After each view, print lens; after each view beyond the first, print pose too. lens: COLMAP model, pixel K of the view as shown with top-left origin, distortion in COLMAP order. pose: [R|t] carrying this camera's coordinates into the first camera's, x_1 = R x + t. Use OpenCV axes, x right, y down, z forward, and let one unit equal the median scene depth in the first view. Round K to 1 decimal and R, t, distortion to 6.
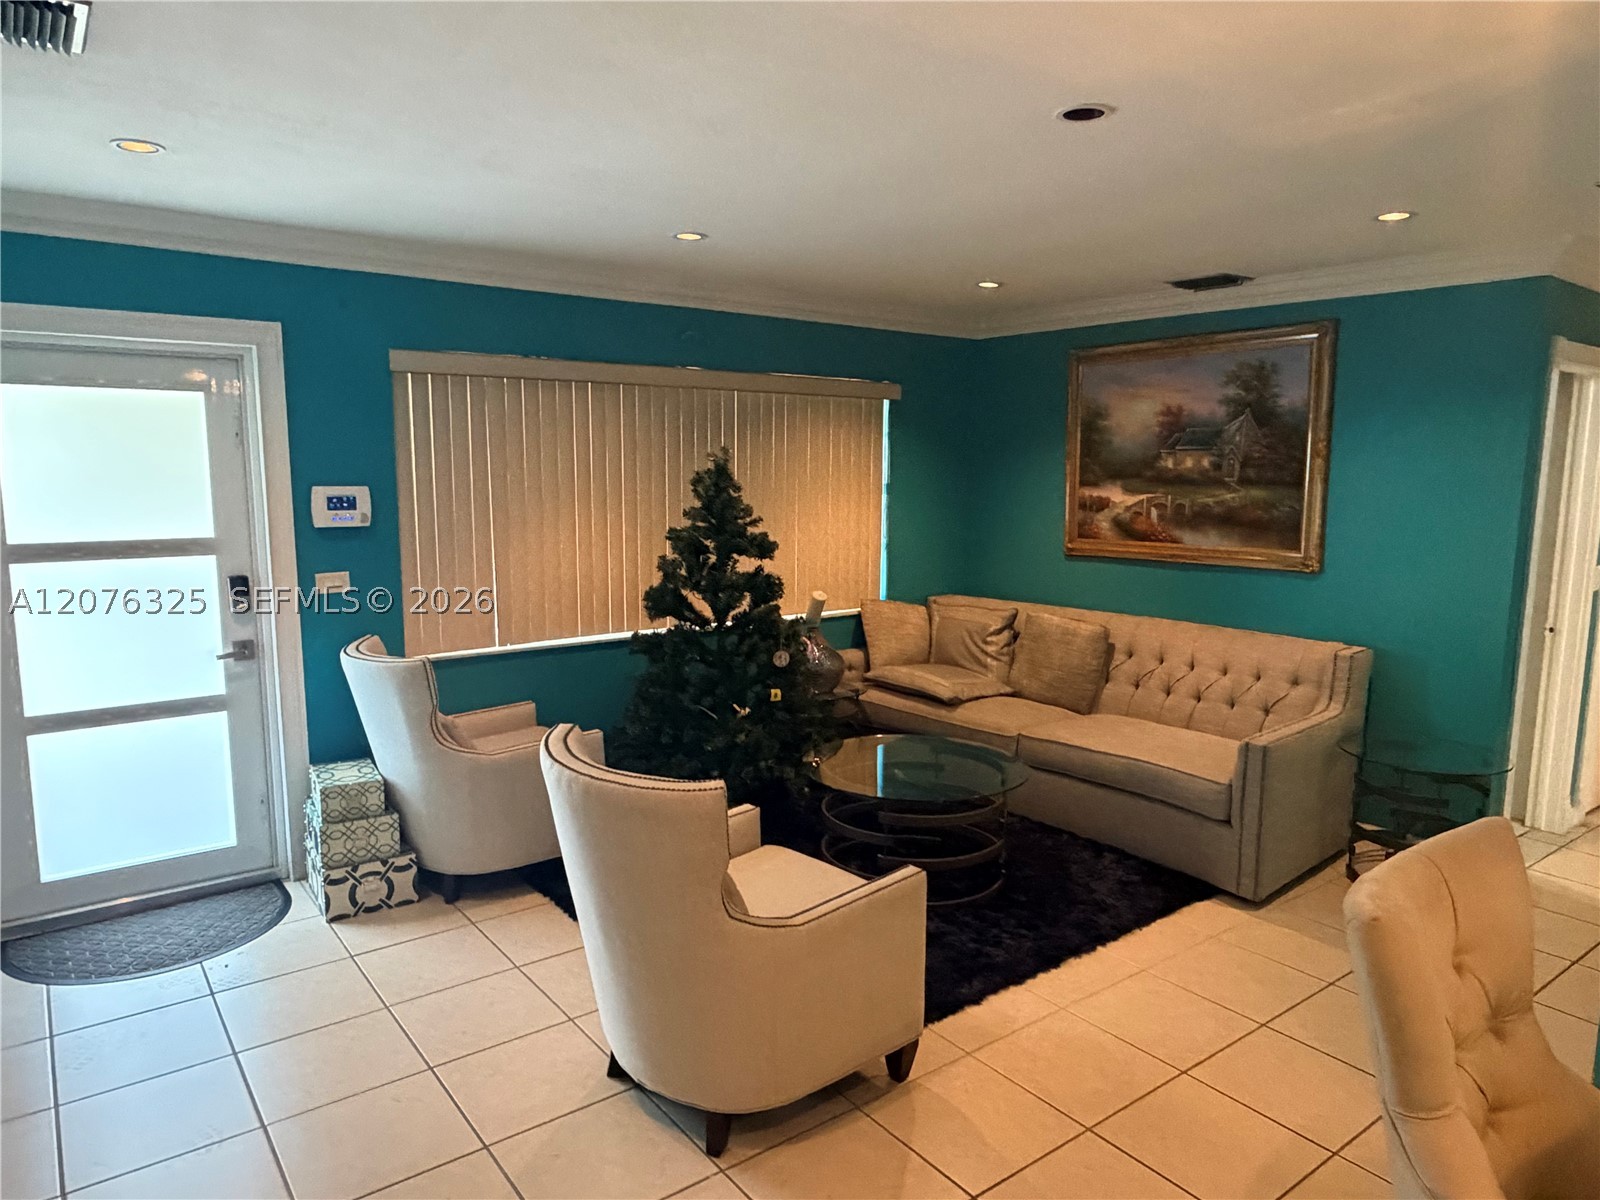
lens RADIAL K [[1032.2, 0, 800.7], [0, 1032.2, 599.9], [0, 0, 1]] dist [0.001009, 0.000718]
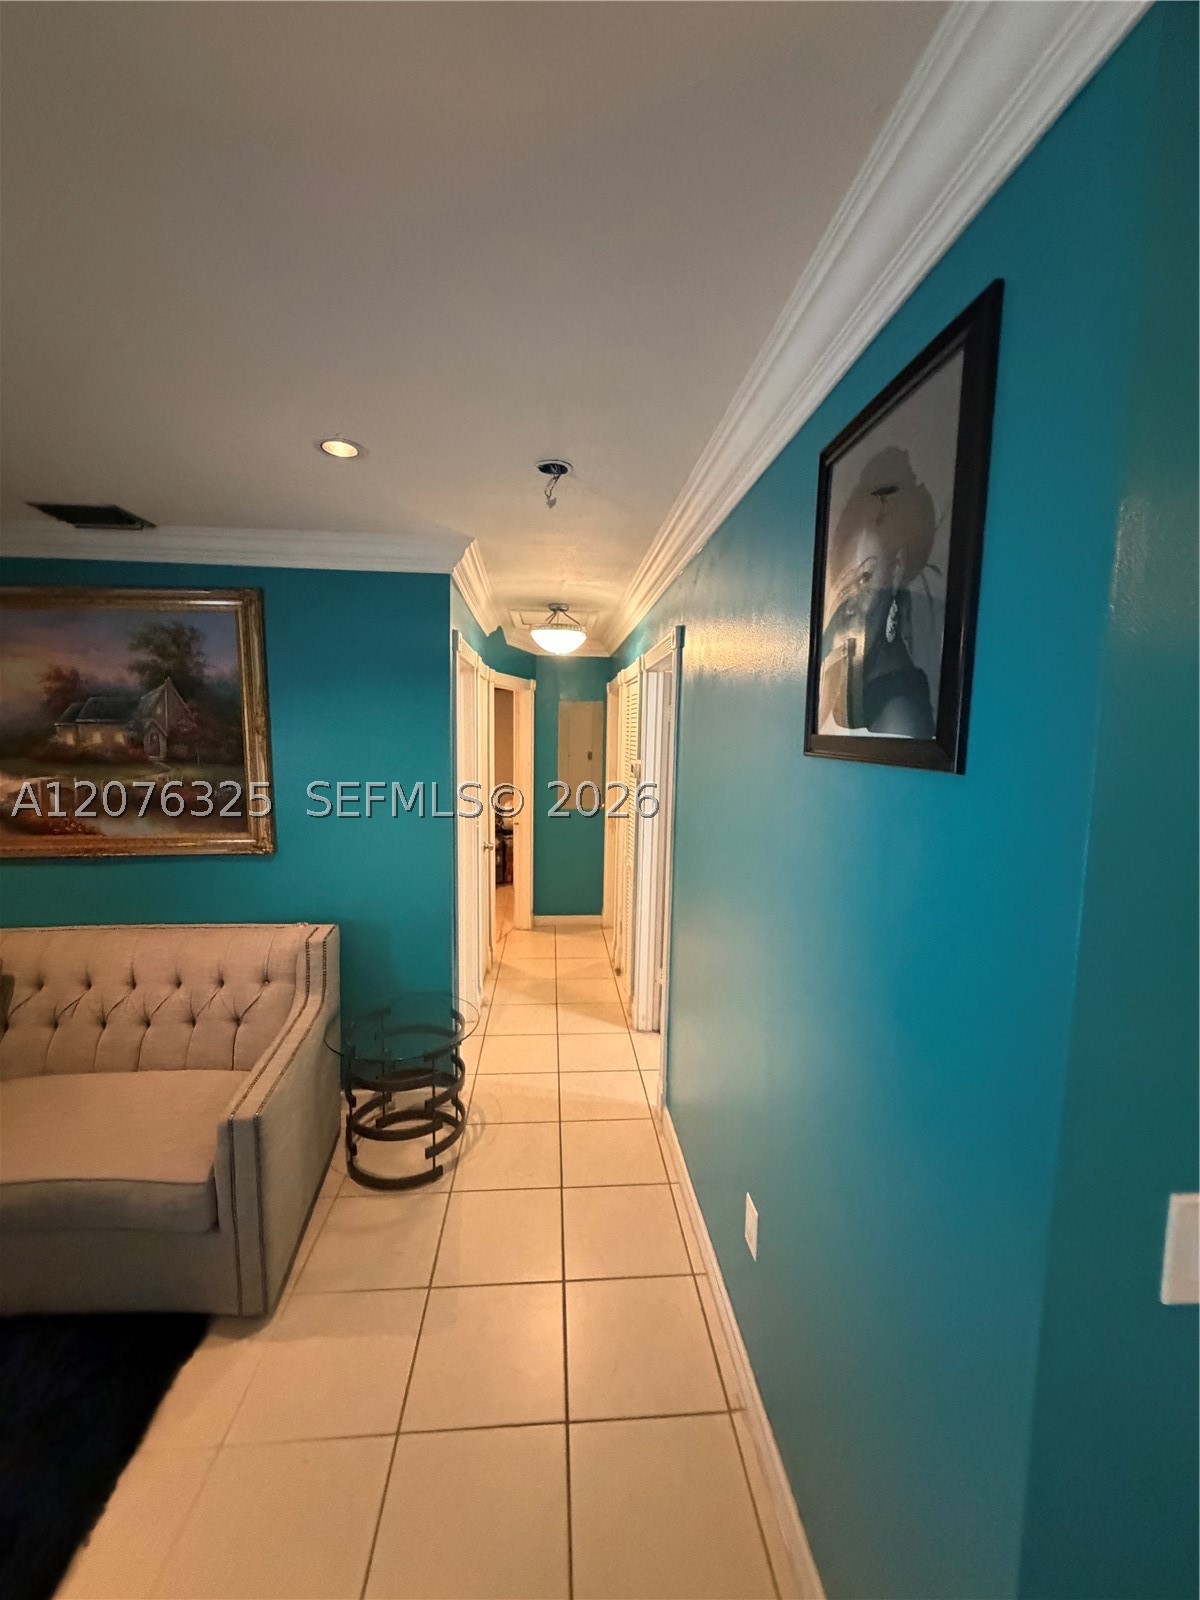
lens RADIAL K [[640.6, 0, 597.7], [0, 640.6, 795.8], [0, 0, 1]] dist [0.010235, -0.000010]
pose [[0.541883, -0.088706, 0.835760, 0.166746], [0.106046, 0.993683, 0.036710, -0.067368], [-0.833737, 0.068736, 0.547867, 0.406446]]
